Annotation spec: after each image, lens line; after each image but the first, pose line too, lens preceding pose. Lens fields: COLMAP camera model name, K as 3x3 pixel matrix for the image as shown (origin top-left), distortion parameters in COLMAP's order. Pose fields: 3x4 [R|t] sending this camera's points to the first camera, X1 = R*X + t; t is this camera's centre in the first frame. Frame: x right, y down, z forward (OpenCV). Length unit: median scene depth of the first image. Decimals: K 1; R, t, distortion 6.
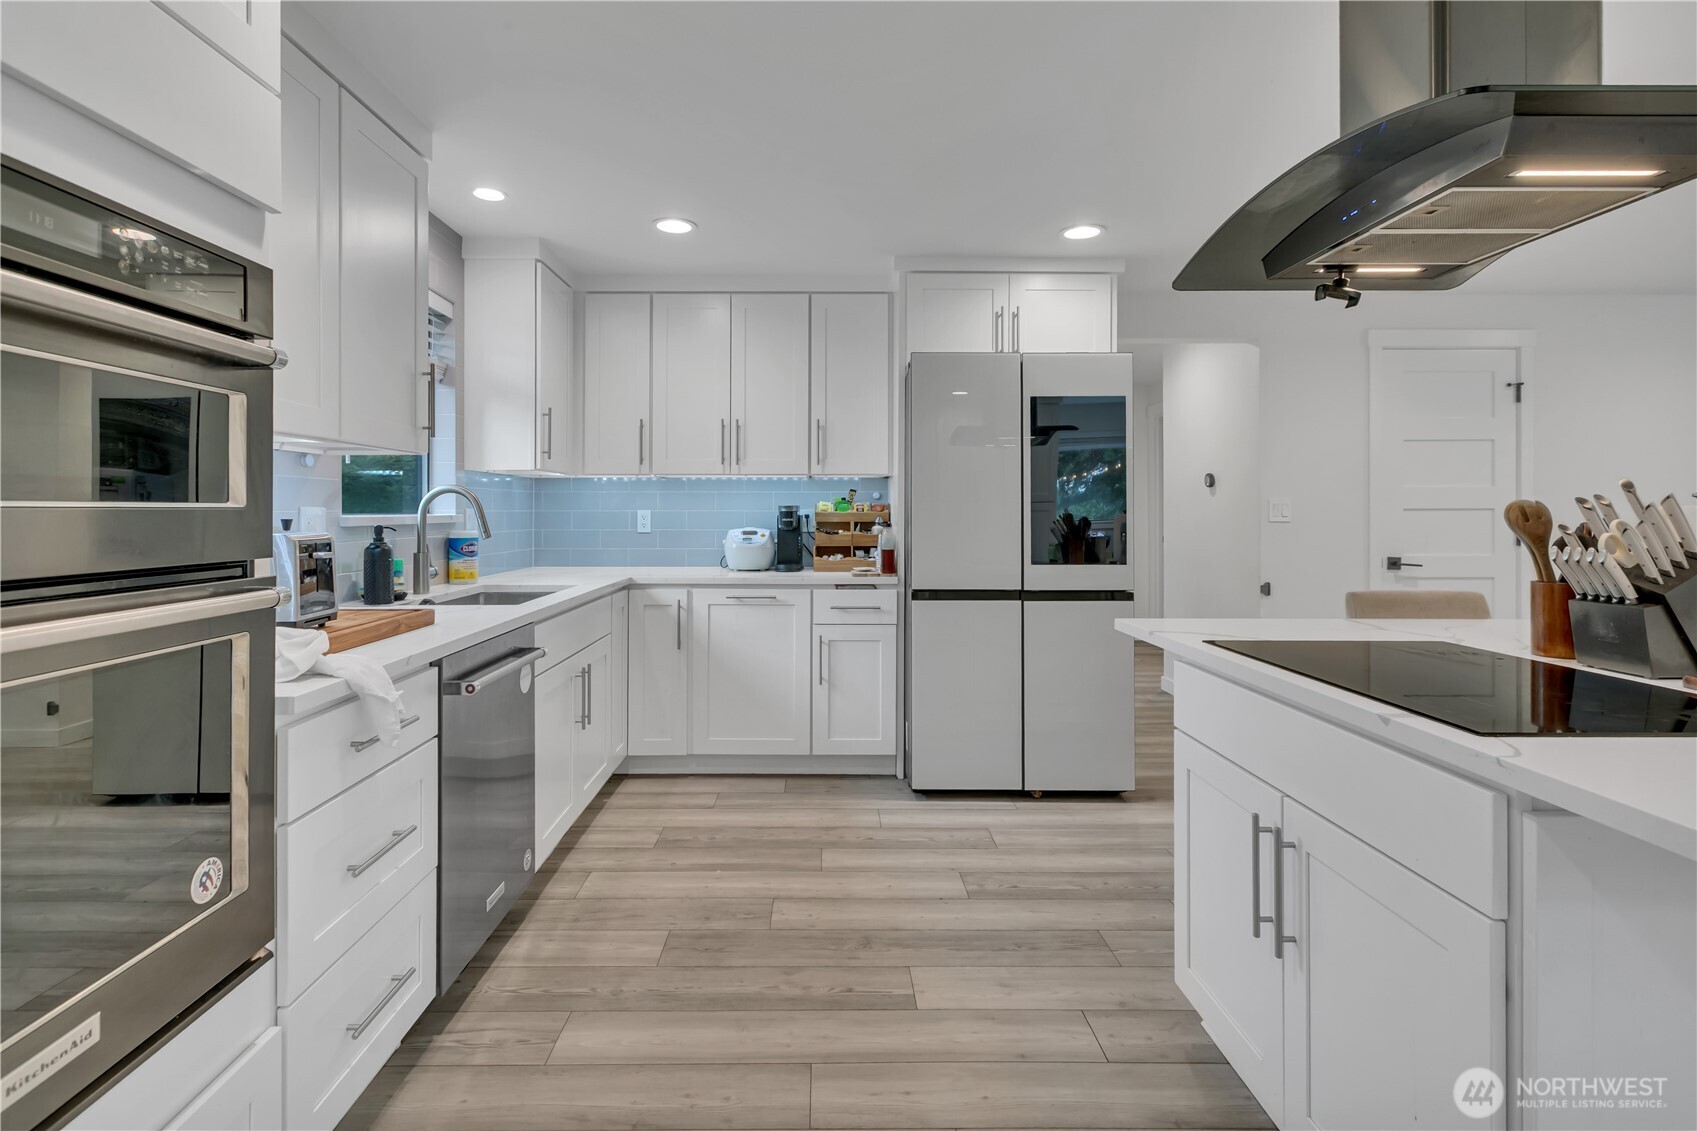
lens RADIAL K [[828.0, 0, 802.7], [0, 828.0, 494.1], [0, 0, 1]] dist [-0.031925, -0.000138]
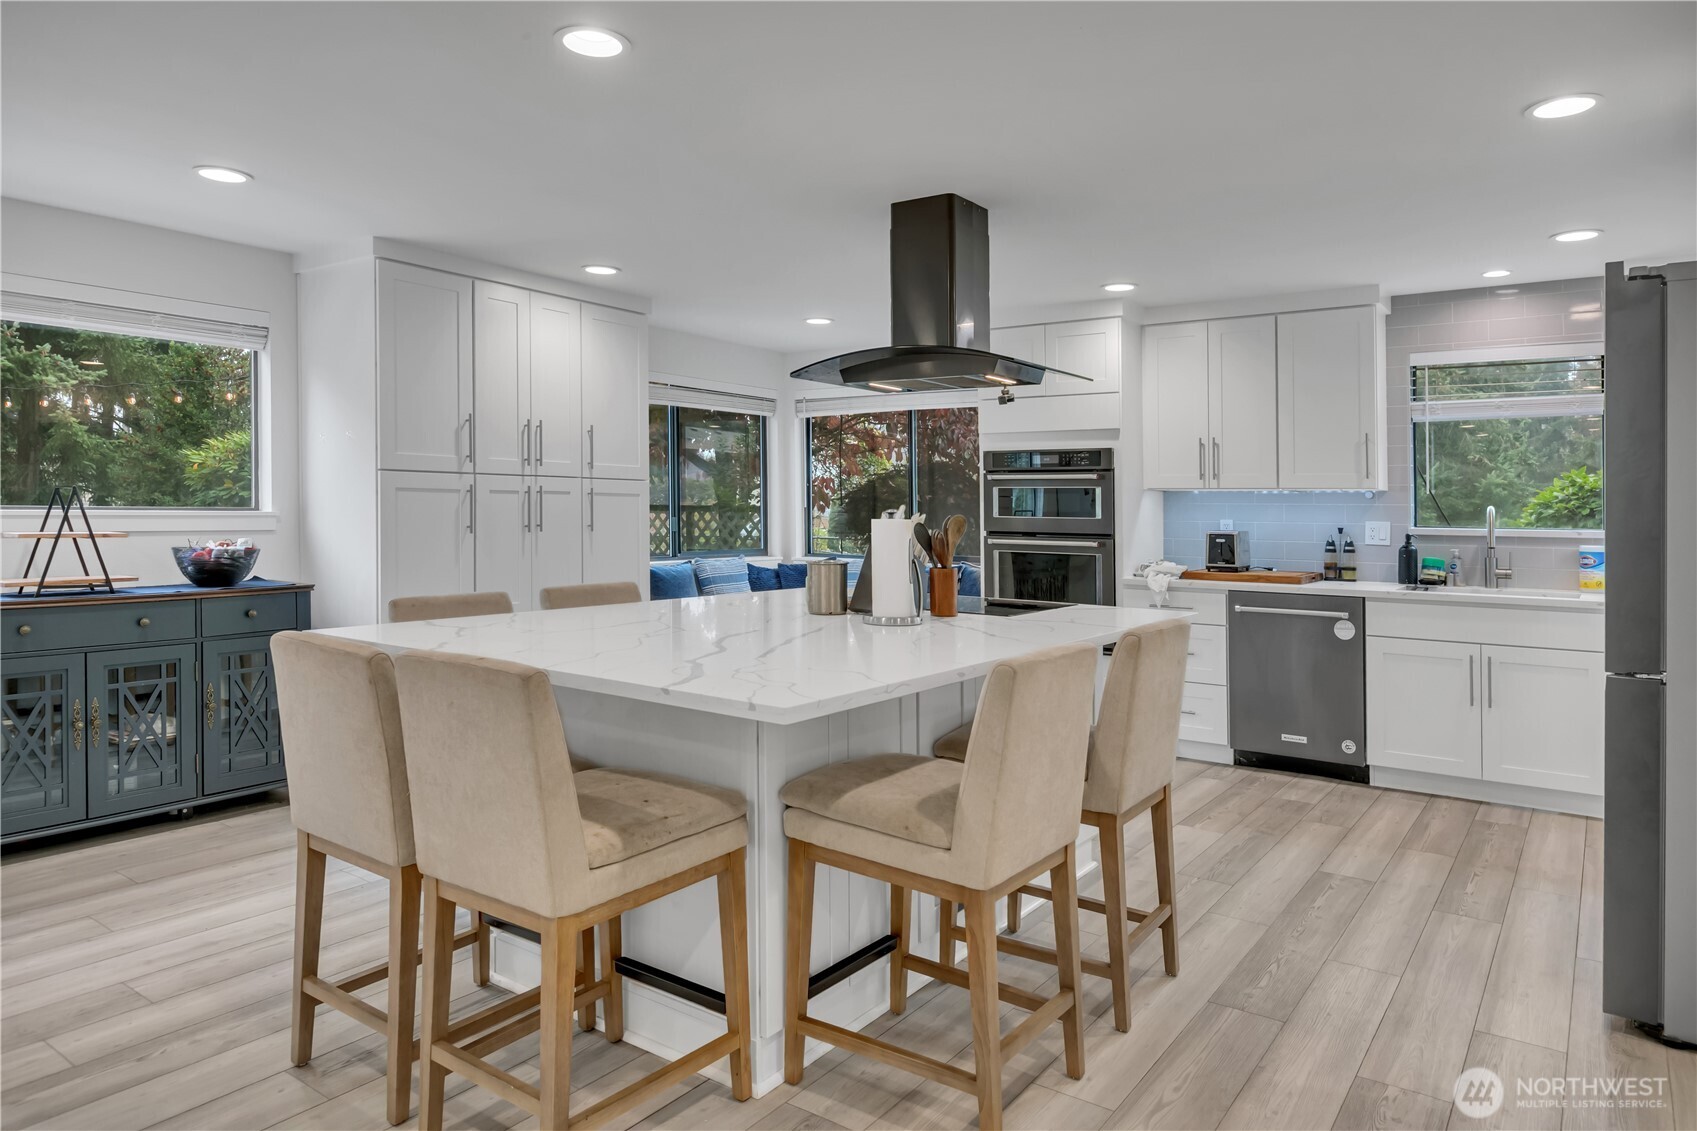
lens RADIAL K [[1070.4, 0, 860.8], [0, 1070.4, 480.3], [0, 0, 1]] dist [-0.003213, -0.000785]
pose [[-0.559706, -0.026649, -0.828263, 1.742347], [0.003107, 0.999408, -0.034255, 0.002272], [0.828685, -0.021746, -0.559292, 1.278342]]
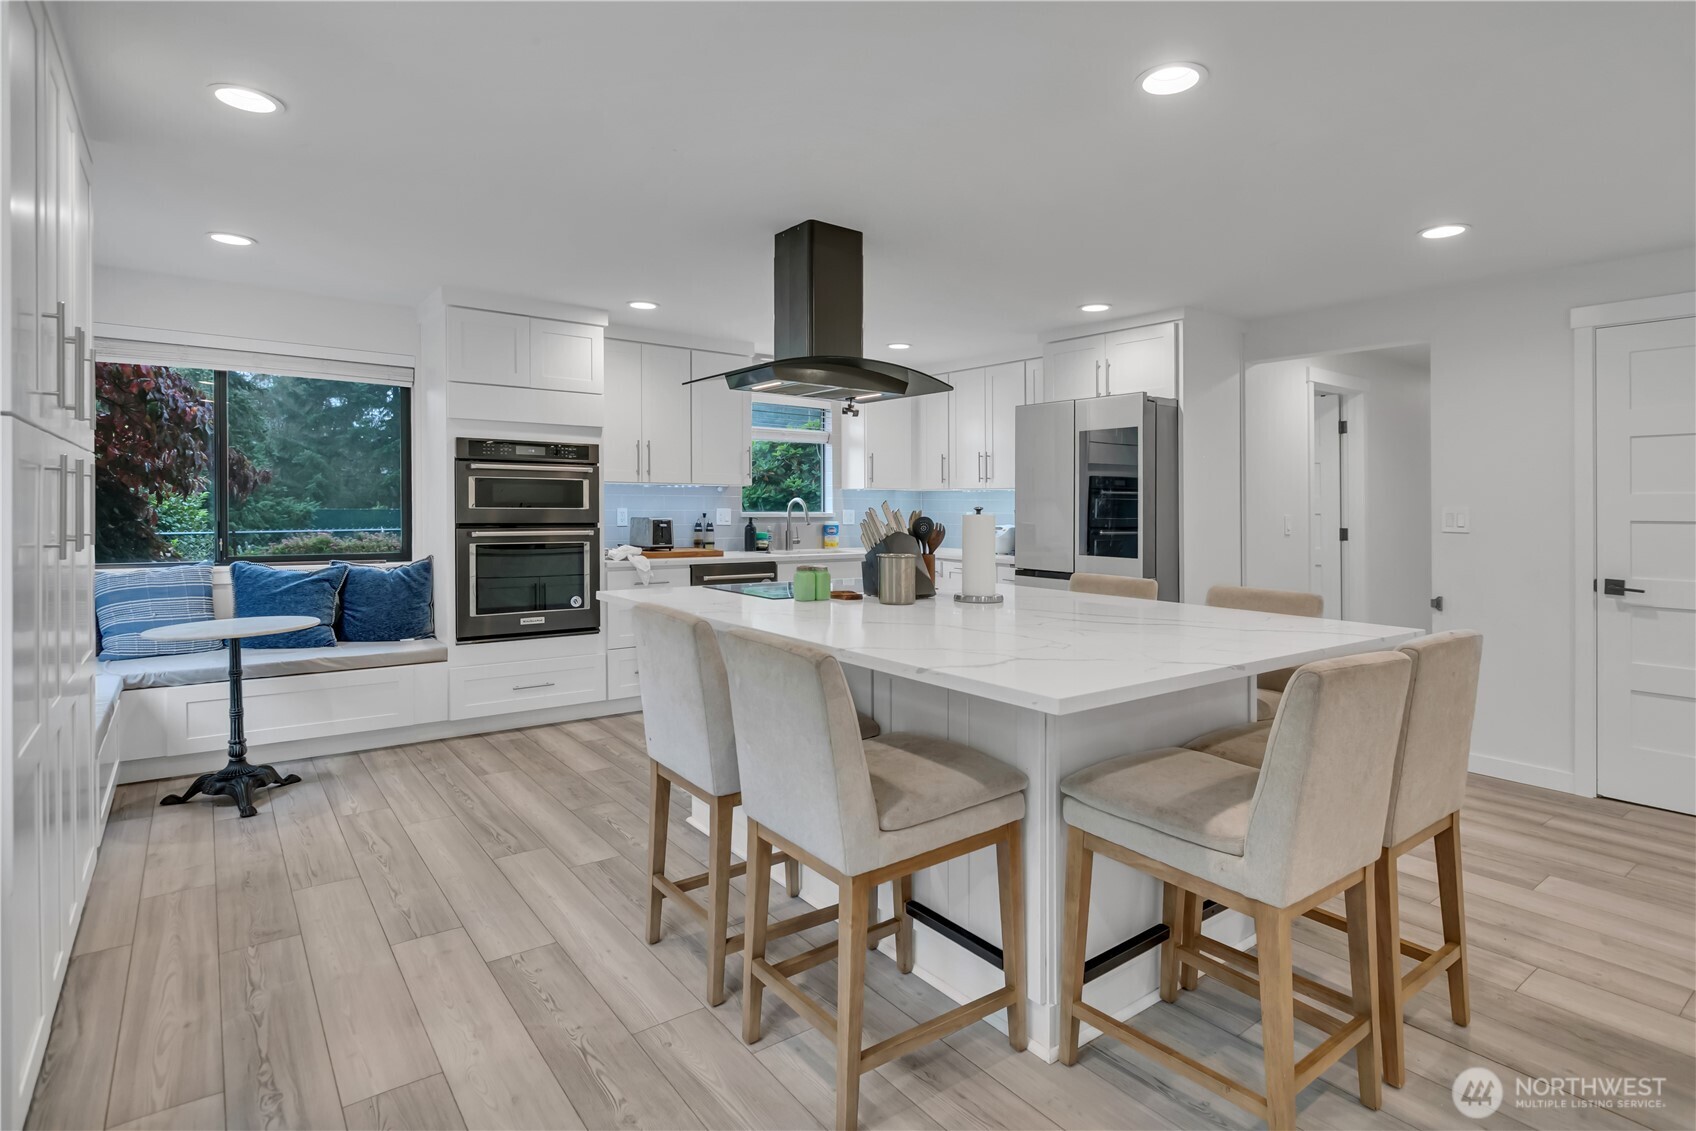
lens RADIAL K [[860.9, 0, 817.1], [0, 860.9, 504.9], [0, 0, 1]] dist [-0.023074, -0.000309]
pose [[0.586843, 0.004910, -0.809686, 1.498600], [0.005706, 0.999932, 0.010199, -0.017588], [0.809681, -0.010606, 0.586775, -0.234349]]
